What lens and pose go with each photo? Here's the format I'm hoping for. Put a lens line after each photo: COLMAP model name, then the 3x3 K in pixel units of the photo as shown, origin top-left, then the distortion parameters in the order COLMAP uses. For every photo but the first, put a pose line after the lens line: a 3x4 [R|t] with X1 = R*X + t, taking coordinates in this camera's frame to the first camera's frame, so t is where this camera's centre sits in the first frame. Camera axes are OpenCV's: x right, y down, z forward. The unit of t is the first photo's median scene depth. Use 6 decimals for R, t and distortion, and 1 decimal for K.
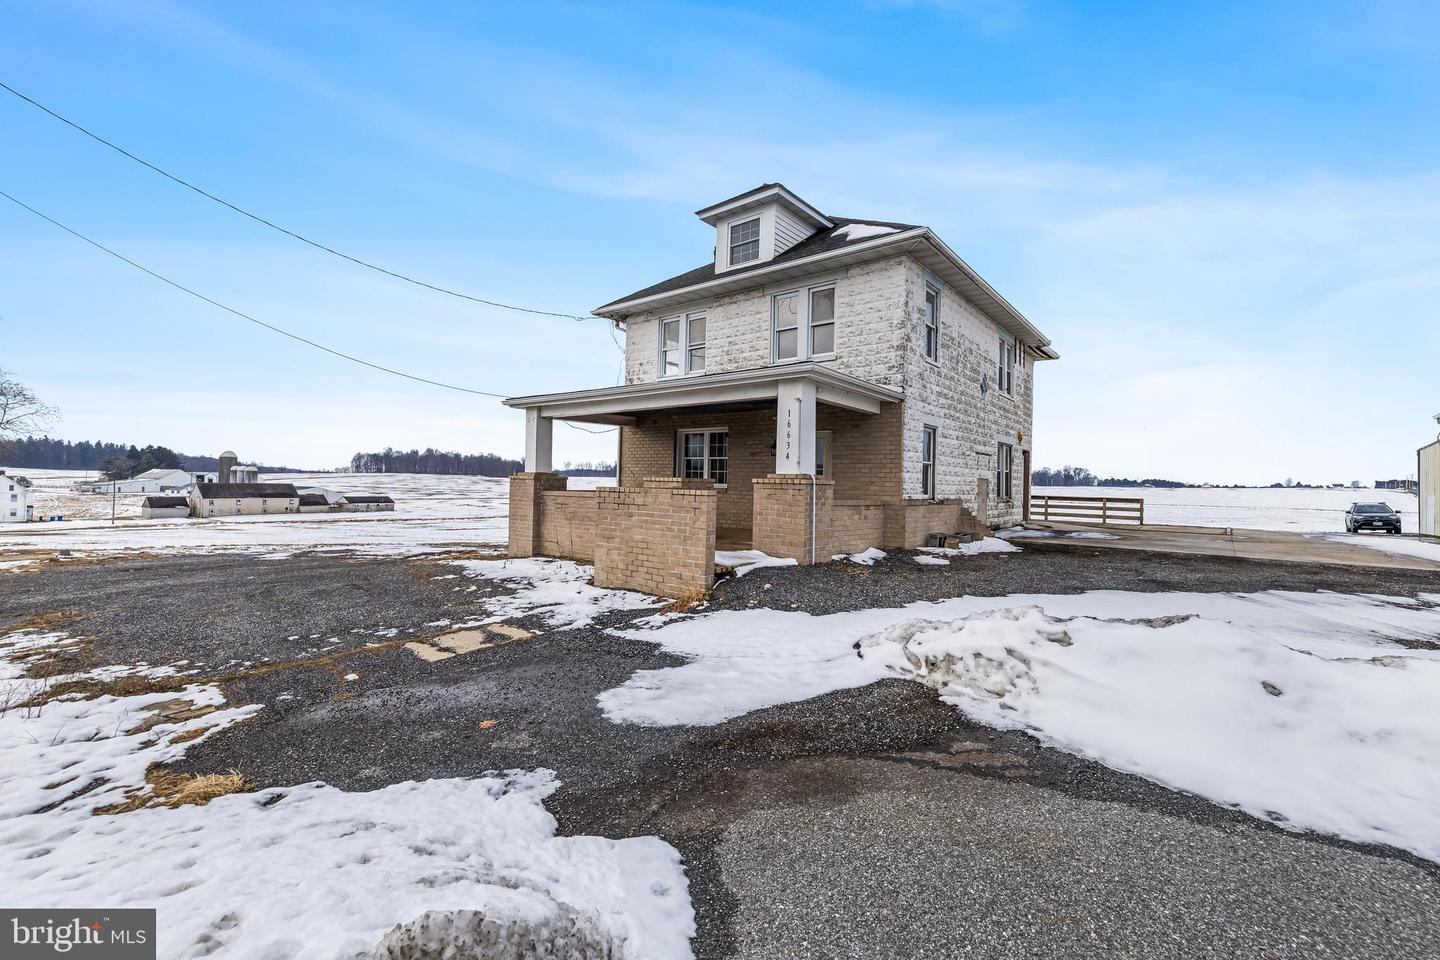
lens RADIAL K [[605.6, 0, 723.0], [0, 605.6, 475.5], [0, 0, 1]] dist [0.001610, 0.000325]
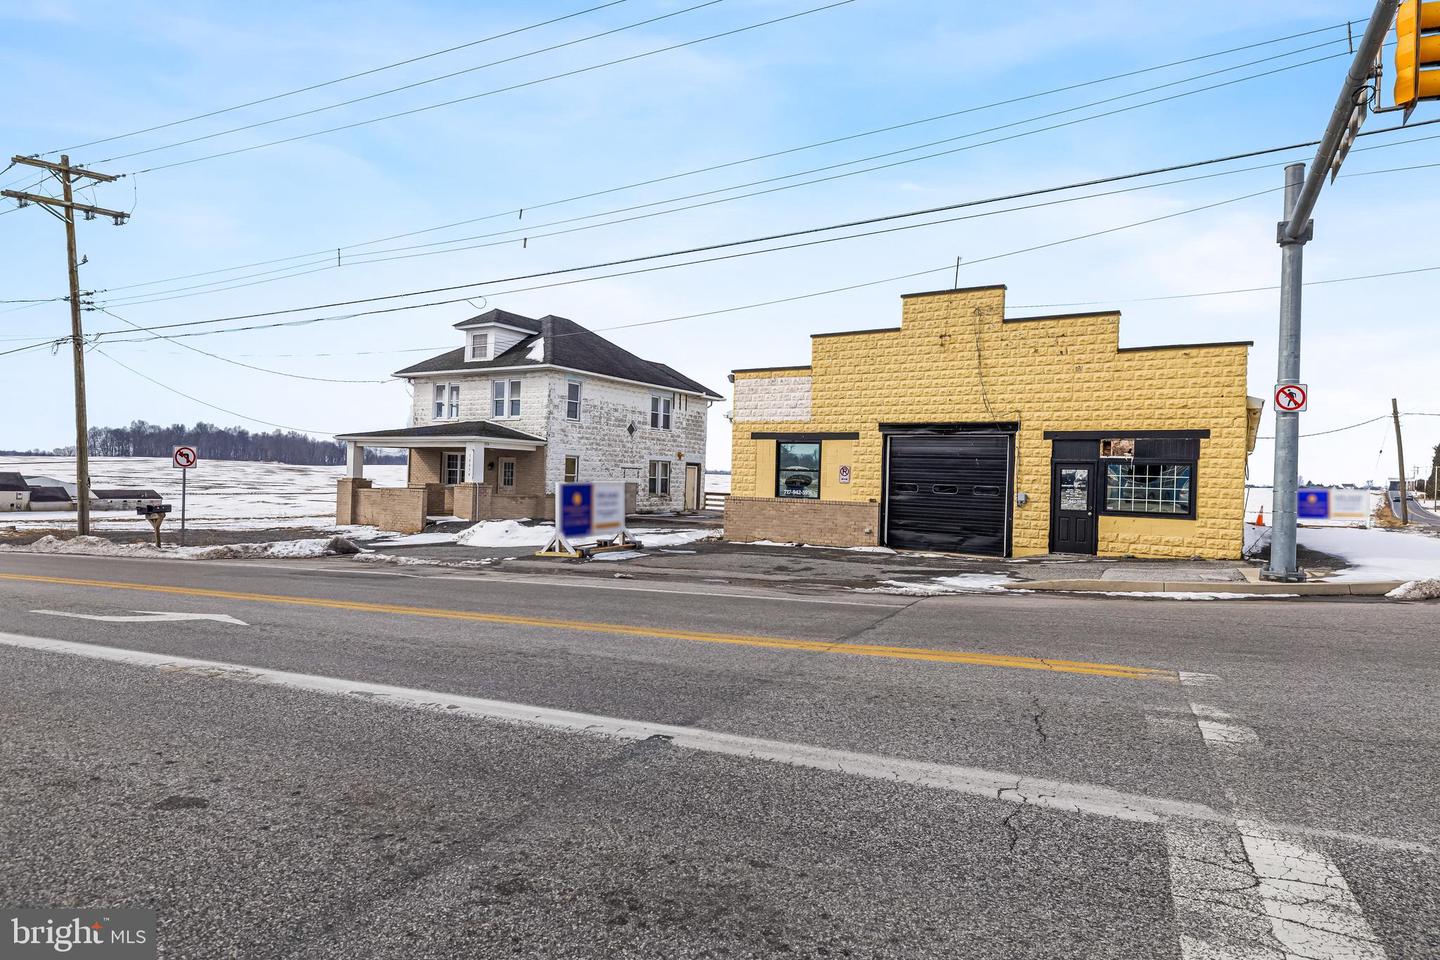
lens RADIAL K [[818.4, 0, 719.7], [0, 818.4, 473.5], [0, 0, 1]] dist [-0.002087, -0.002505]
pose [[0.993052, 0.009618, 0.117282, 0.428650], [-0.010820, 0.999895, 0.009617, -0.047574], [-0.117177, -0.010819, 0.993052, -1.355787]]
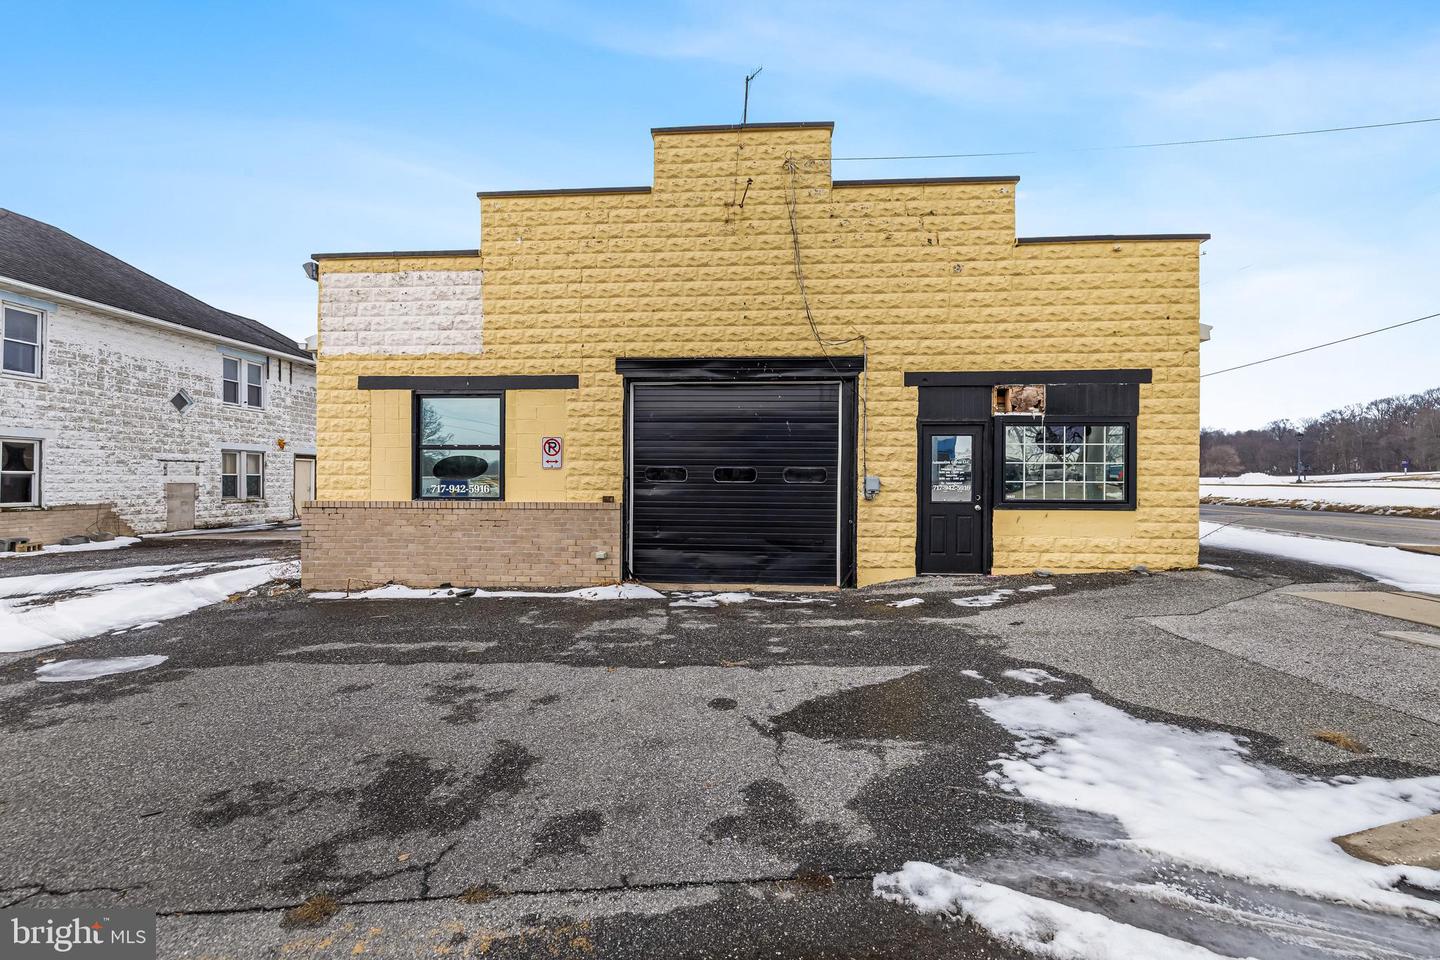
lens RADIAL K [[605.6, 0, 723.3], [0, 605.6, 475.6], [0, 0, 1]] dist [0.001610, 0.000325]
pose [[0.810119, -0.014537, 0.586086, 0.612087], [0.006643, 0.999856, 0.015618, -0.020306], [-0.586228, -0.008759, 0.810099, -0.501701]]
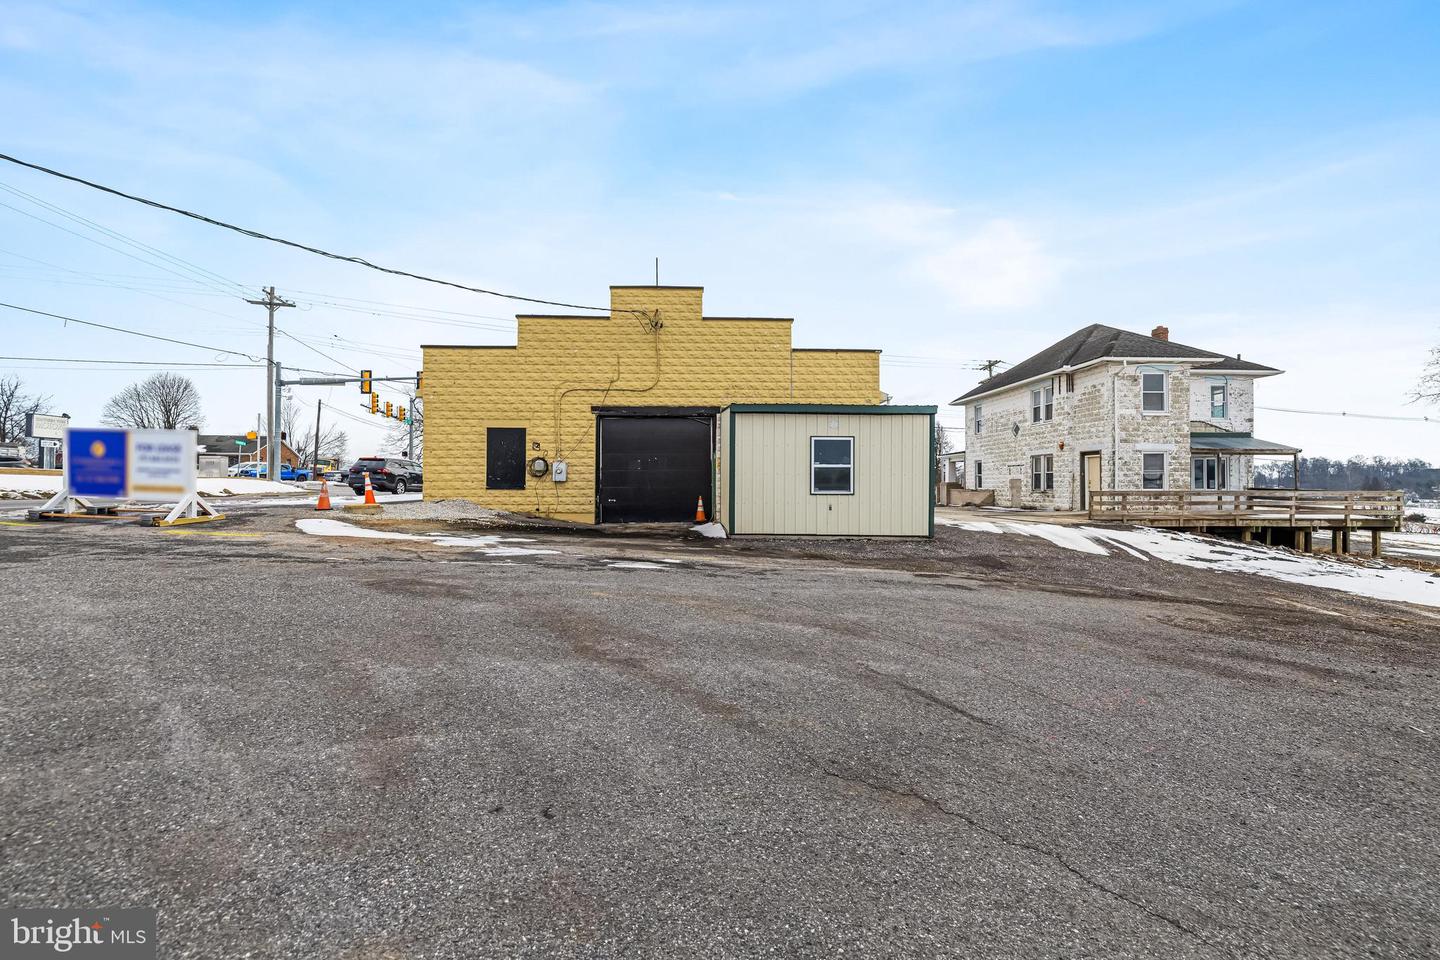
lens RADIAL K [[605.6, 0, 722.2], [0, 605.6, 476.7], [0, 0, 1]] dist [0.001610, 0.000325]
pose [[-0.738269, -0.033233, -0.673687, 2.421330], [-0.010013, 0.999215, -0.038319, 0.080030], [0.674432, -0.021544, -0.738022, 1.833300]]
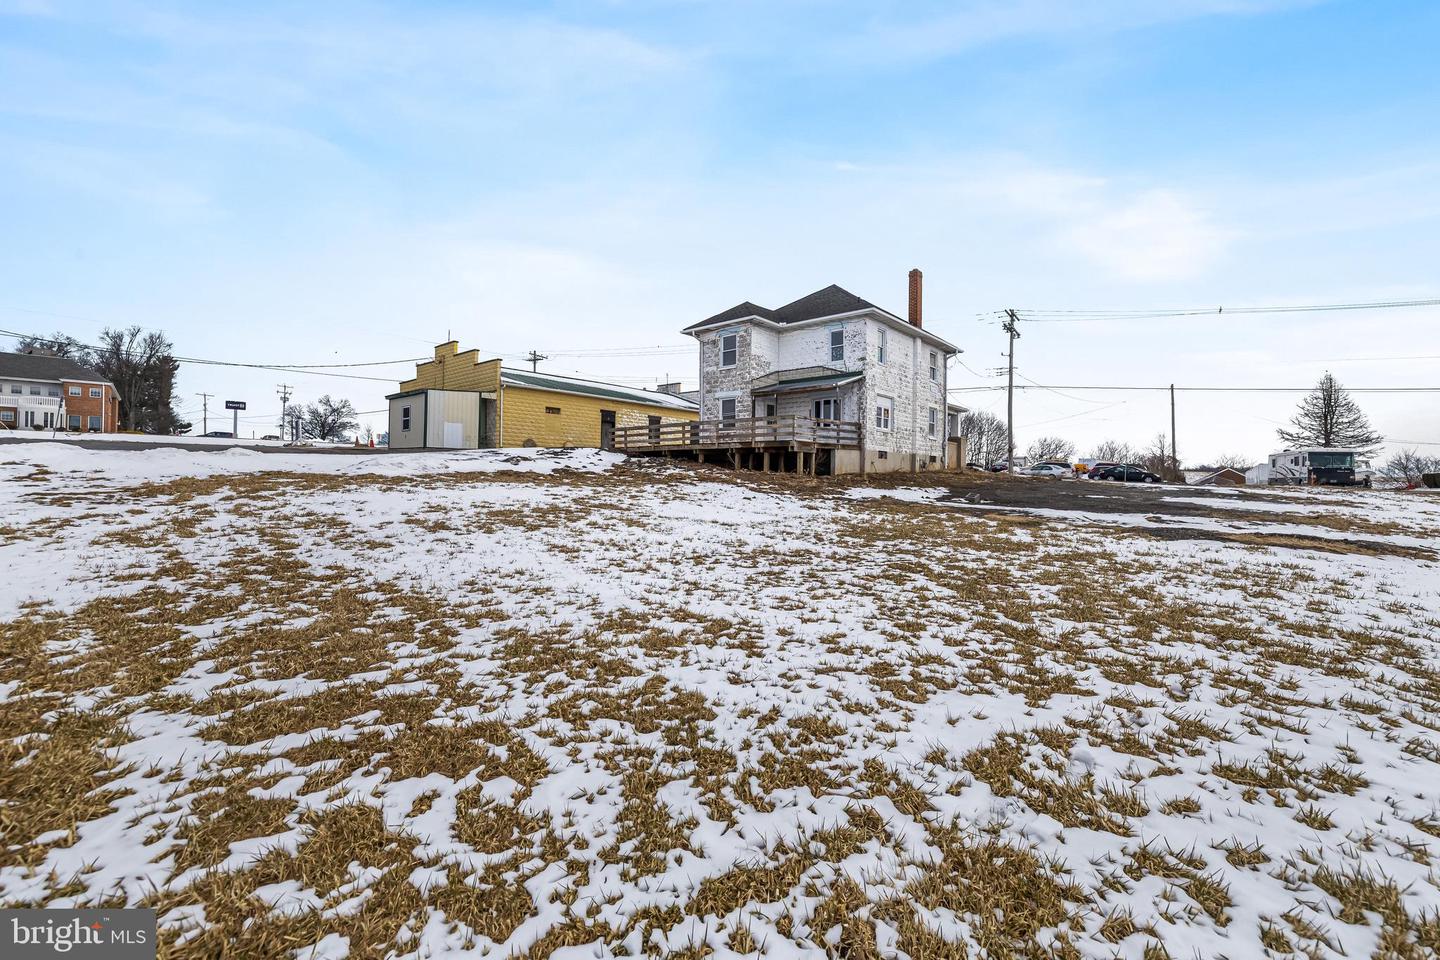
lens RADIAL K [[605.6, 0, 716.6], [0, 605.6, 478.2], [0, 0, 1]] dist [0.001610, 0.000325]
pose [[-0.998933, -0.033191, 0.032121, 0.574496], [-0.033759, 0.999280, -0.017313, 0.231724], [-0.031523, -0.018379, -0.999334, 3.325938]]
